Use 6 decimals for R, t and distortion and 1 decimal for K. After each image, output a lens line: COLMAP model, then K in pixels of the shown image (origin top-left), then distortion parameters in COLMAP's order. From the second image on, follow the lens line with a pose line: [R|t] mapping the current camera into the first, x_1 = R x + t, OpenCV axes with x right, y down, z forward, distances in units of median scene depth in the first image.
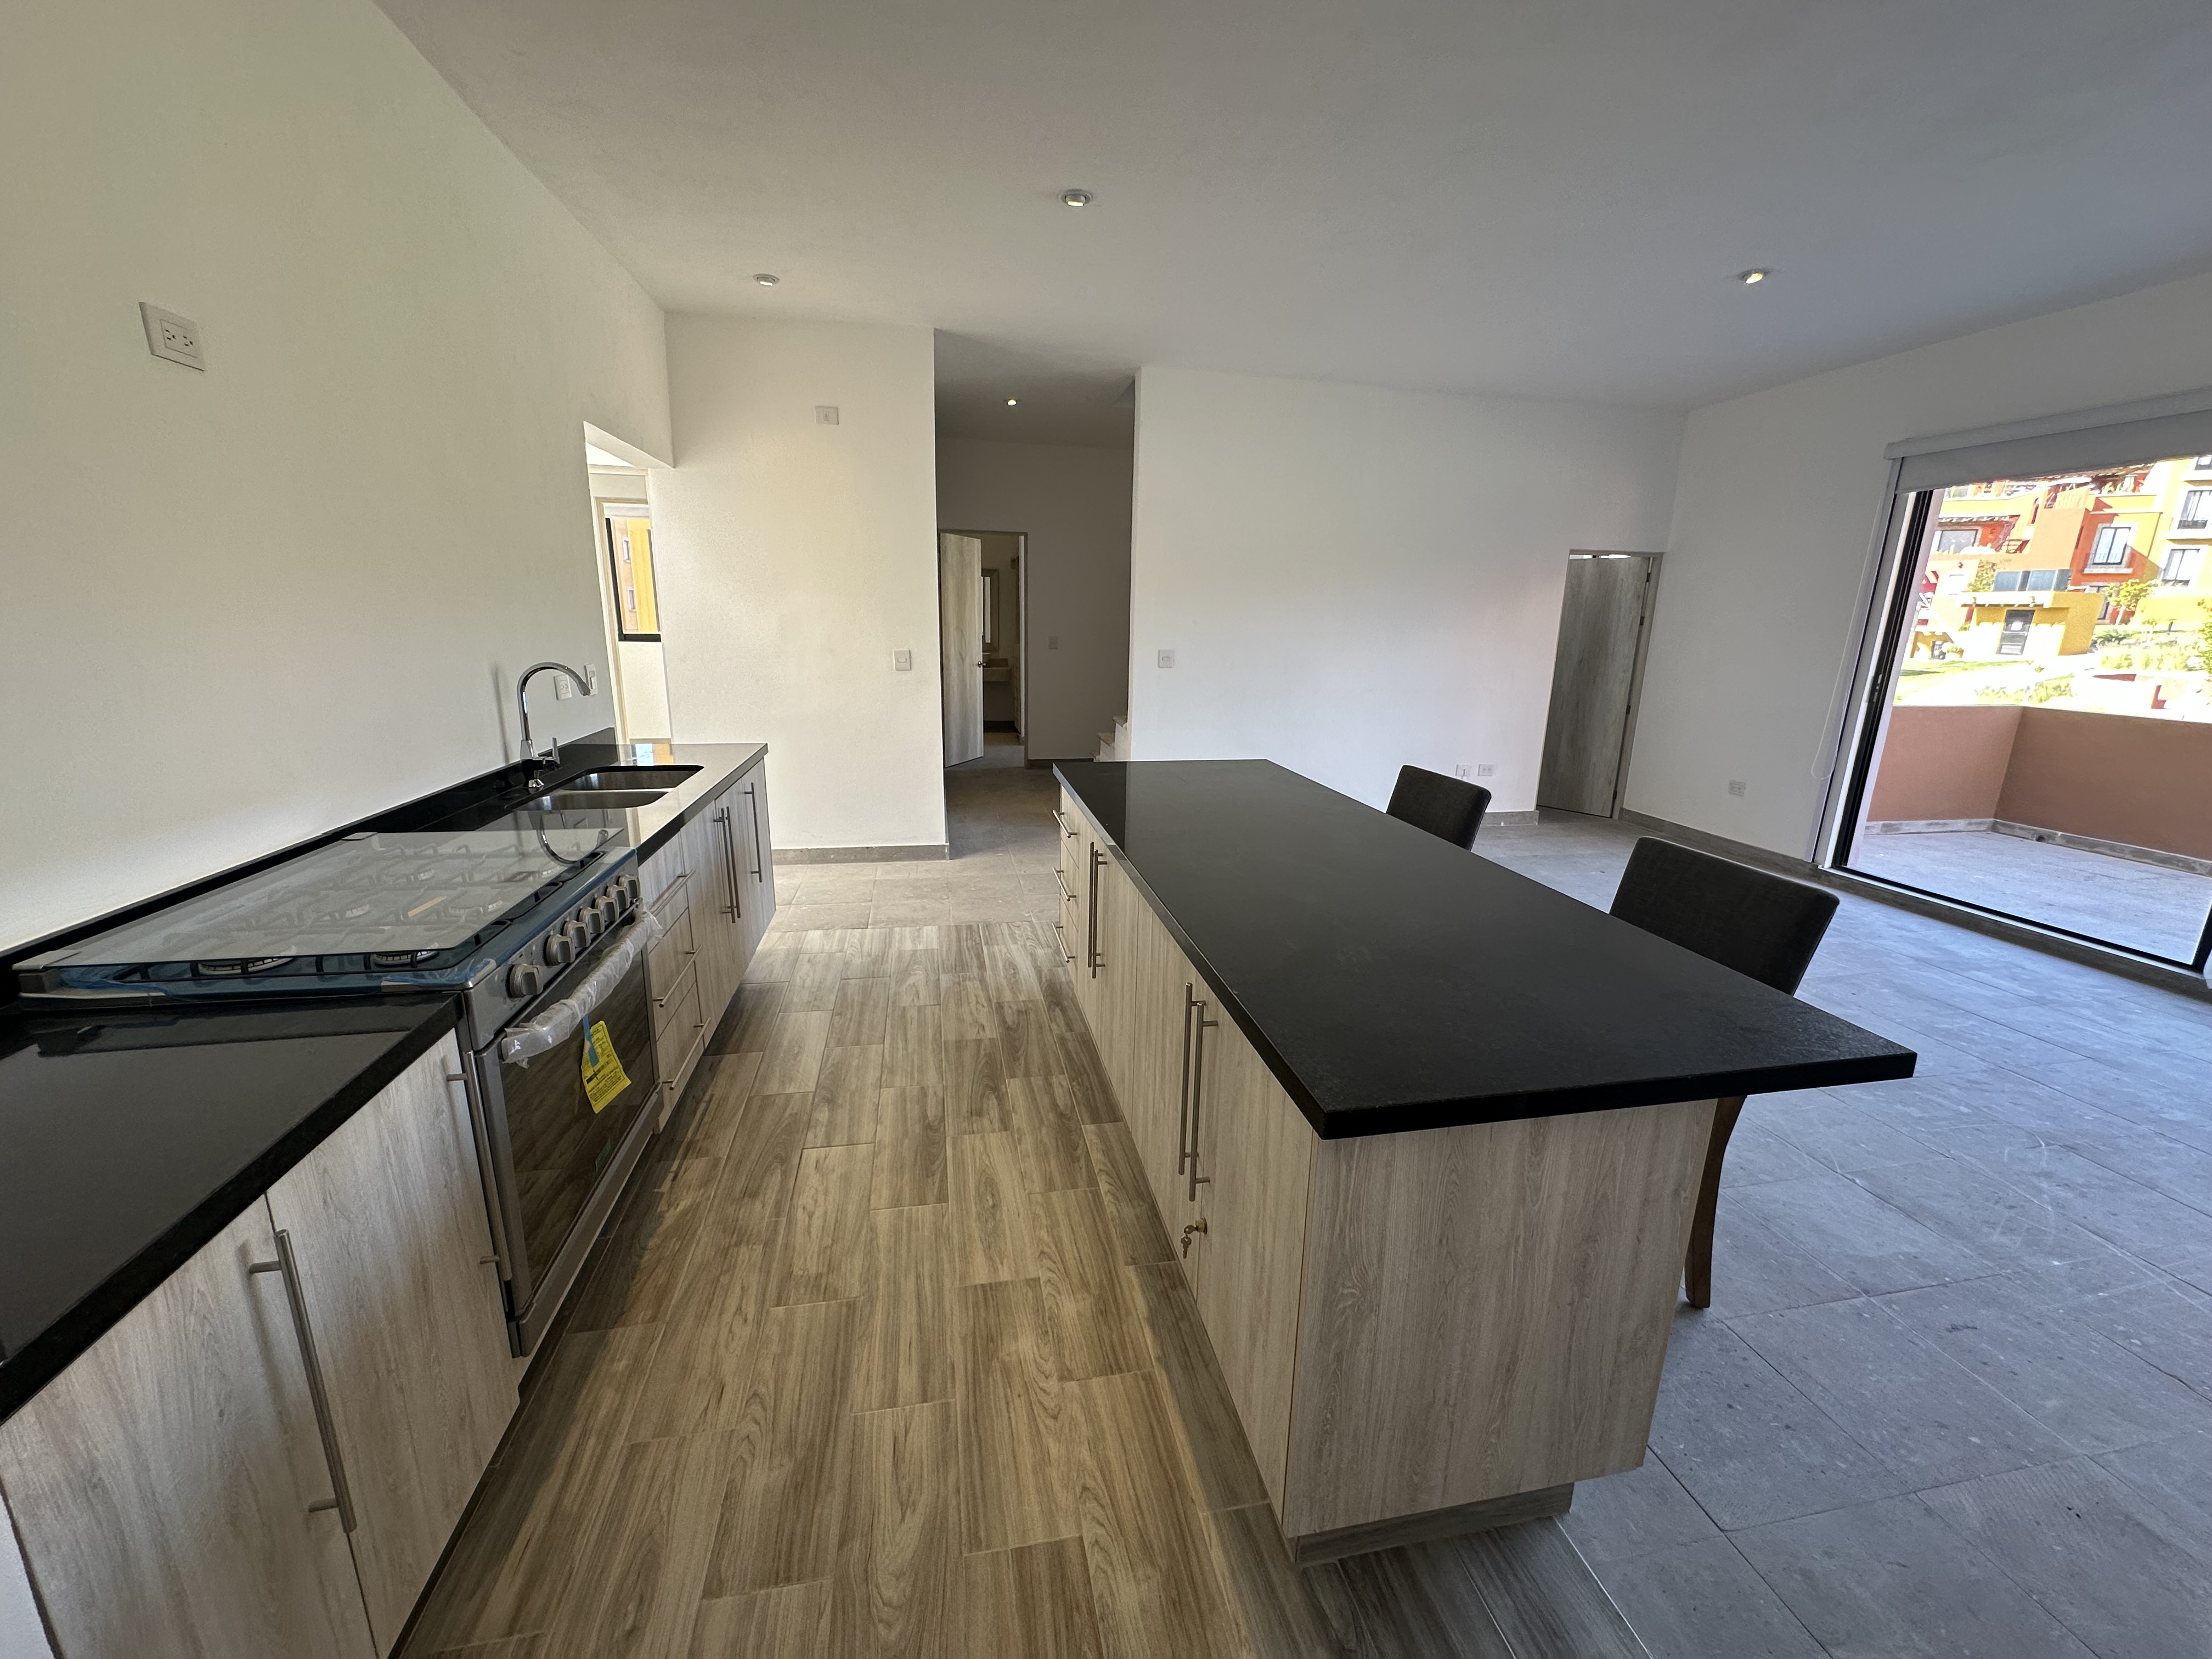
lens RADIAL K [[876.3, 0, 1095.0], [0, 876.3, 829.1], [0, 0, 1]] dist [-0.002915, 0.000327]
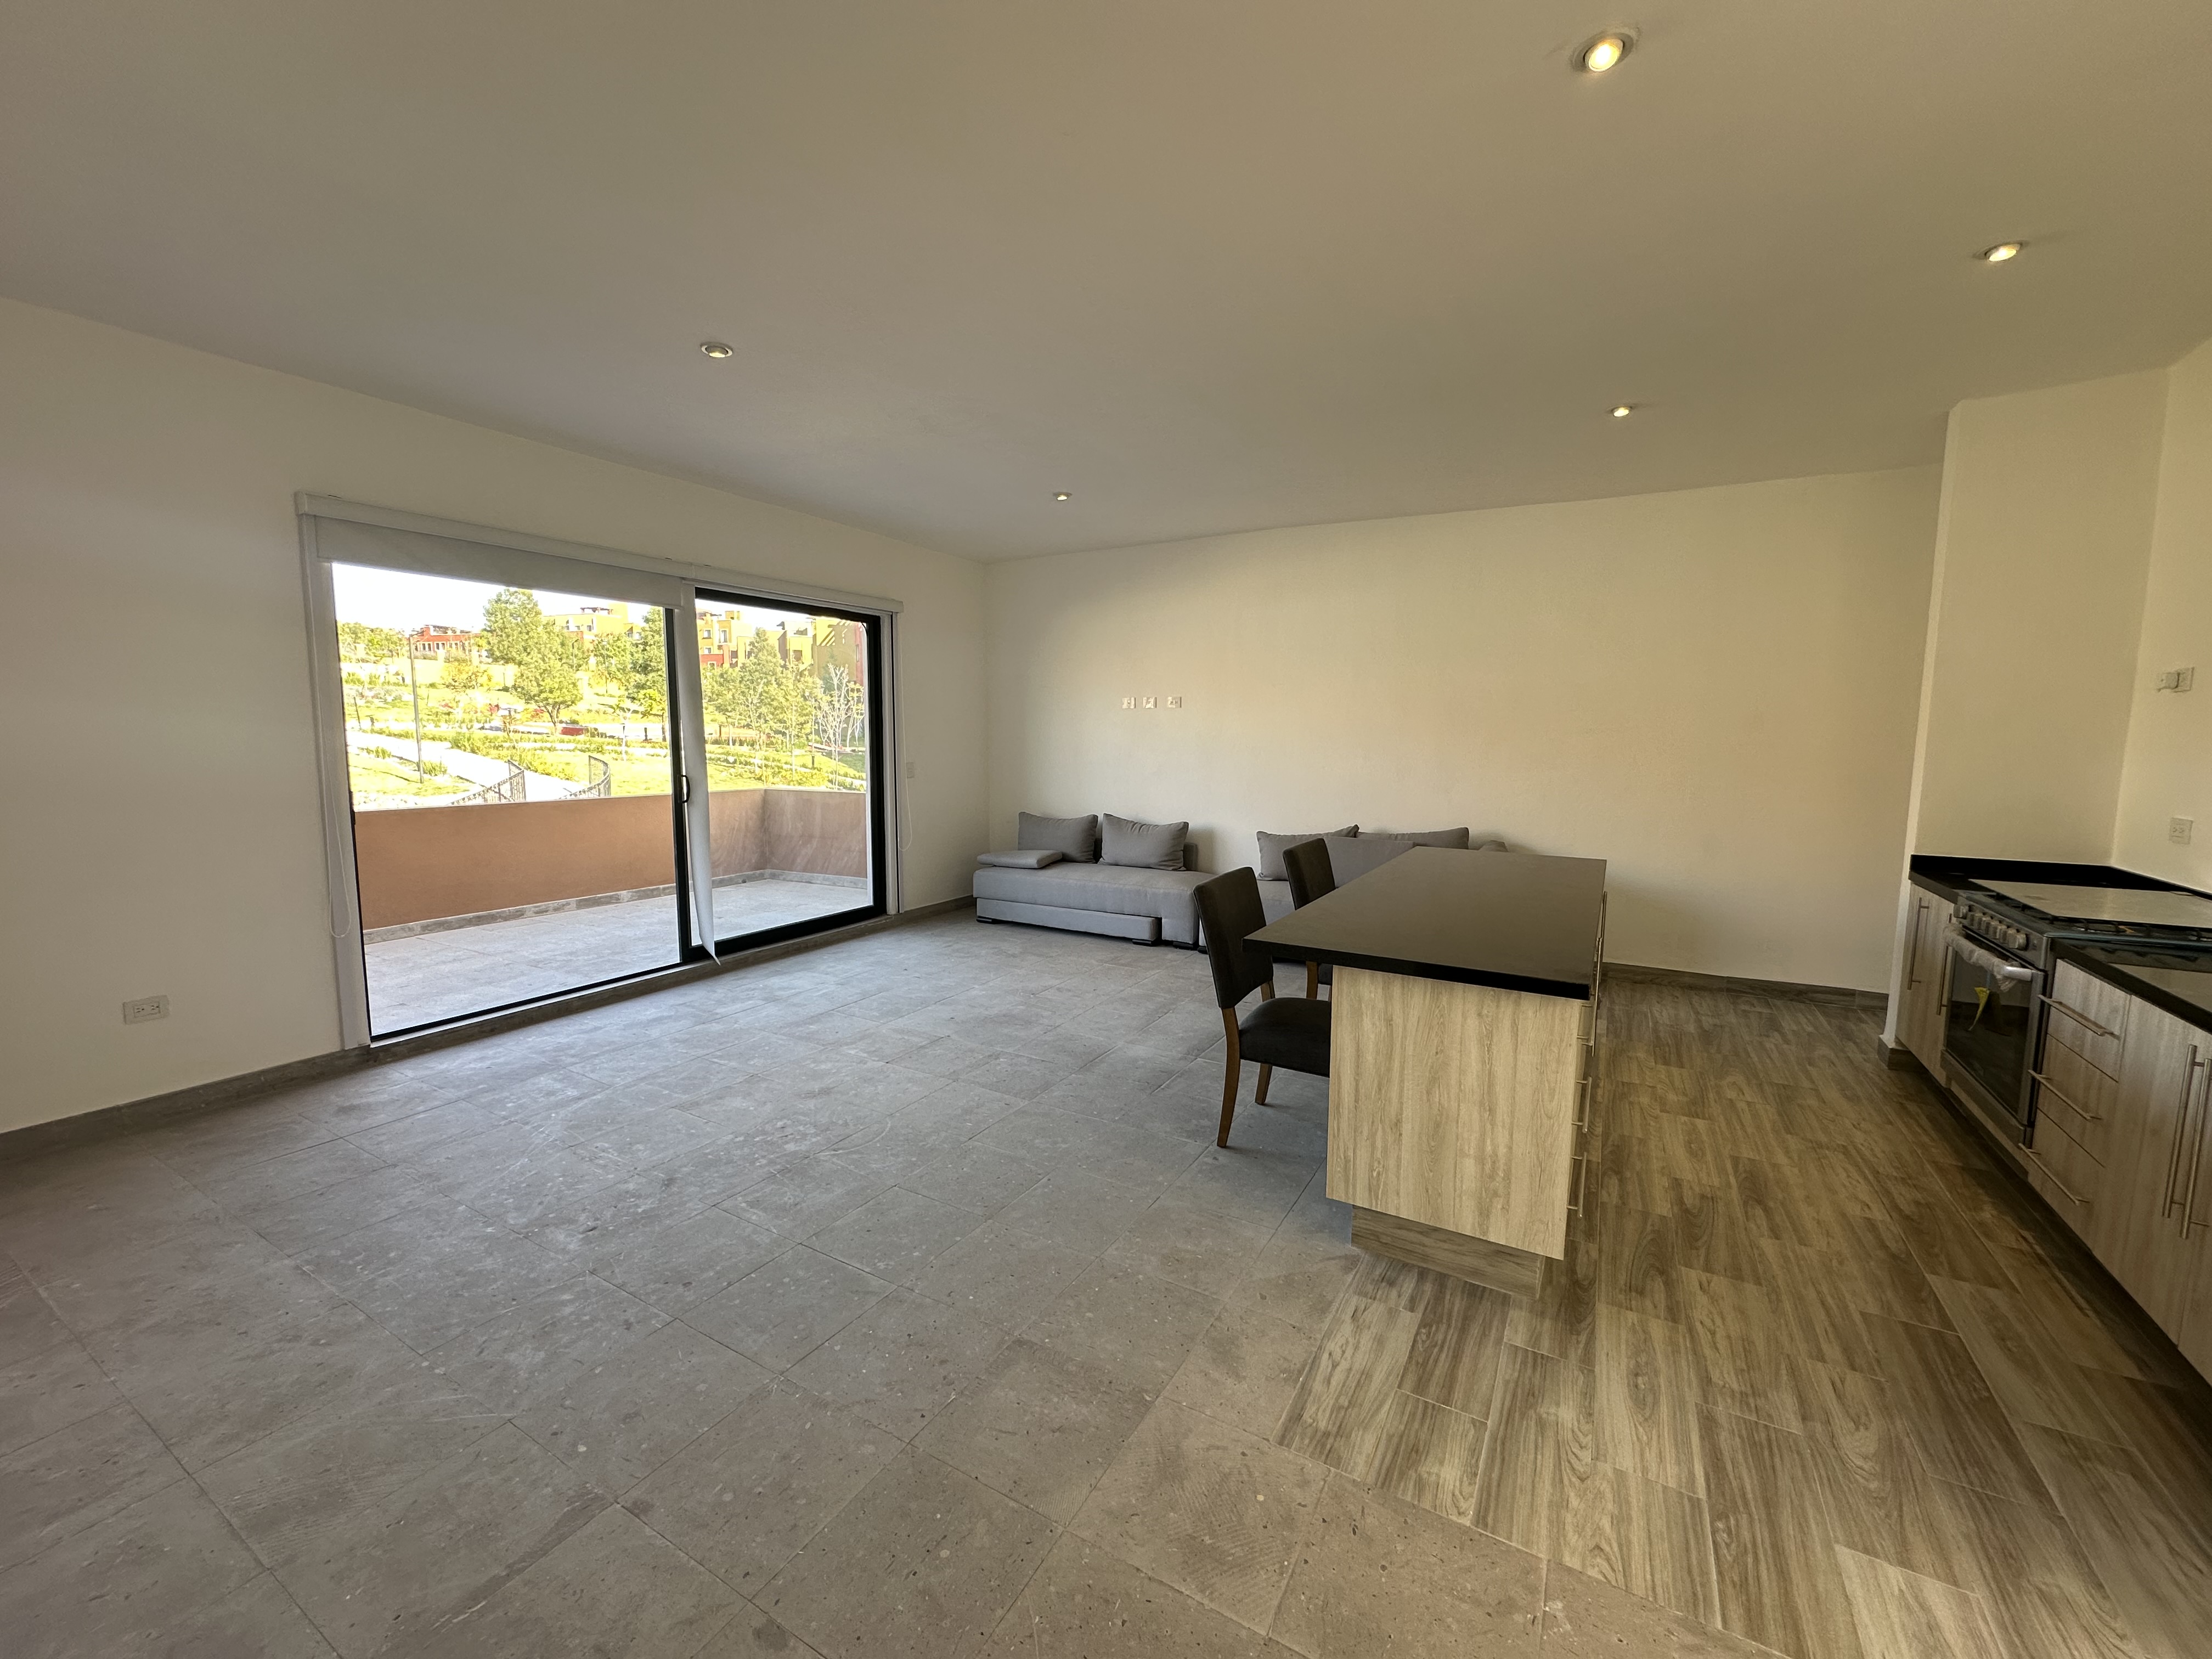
lens RADIAL K [[876.3, 0, 1106.0], [0, 876.3, 825.8], [0, 0, 1]] dist [-0.002915, 0.000327]
pose [[-0.758310, -0.090871, 0.645530, -0.186816], [0.138312, 0.945265, 0.295541, -0.433651], [-0.637053, 0.313397, -0.704235, 1.713526]]
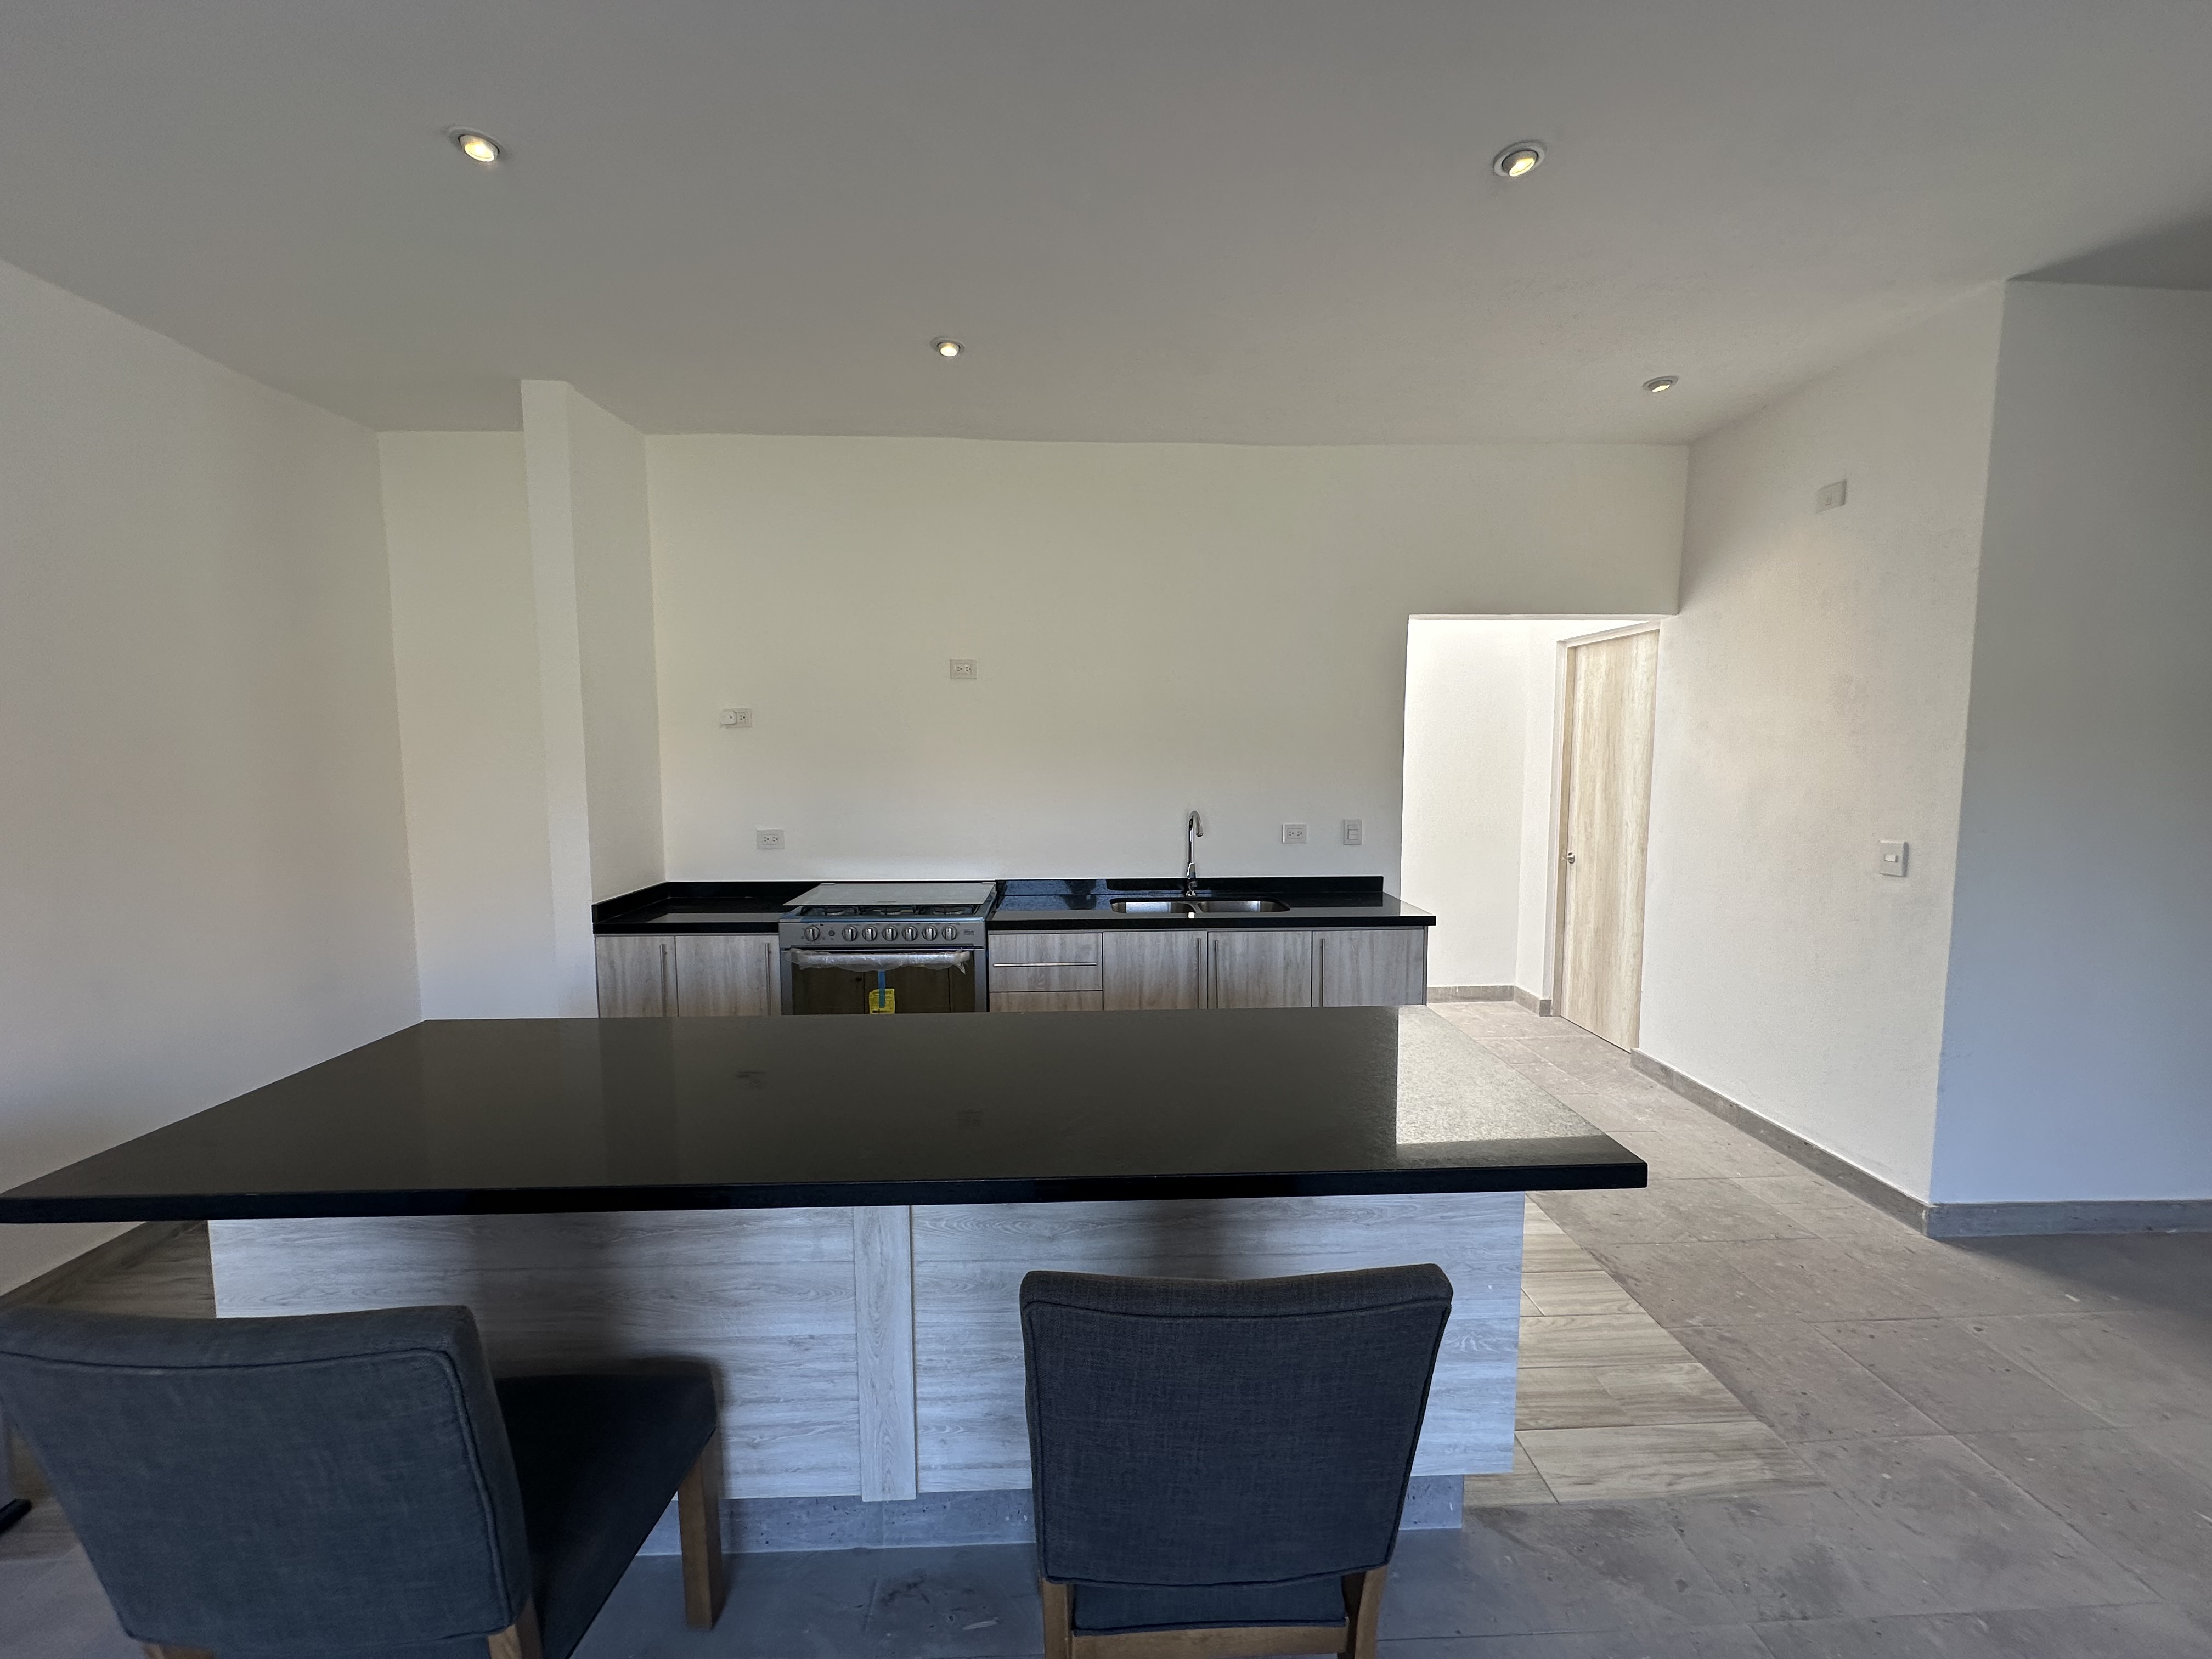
lens RADIAL K [[876.3, 0, 1109.5], [0, 876.3, 829.0], [0, 0, 1]] dist [-0.002915, 0.000327]
pose [[-0.145435, 0.068395, -0.987001, 0.666879], [-0.238315, 0.965812, 0.102043, -0.227849], [0.960237, 0.250058, -0.124164, 0.875188]]
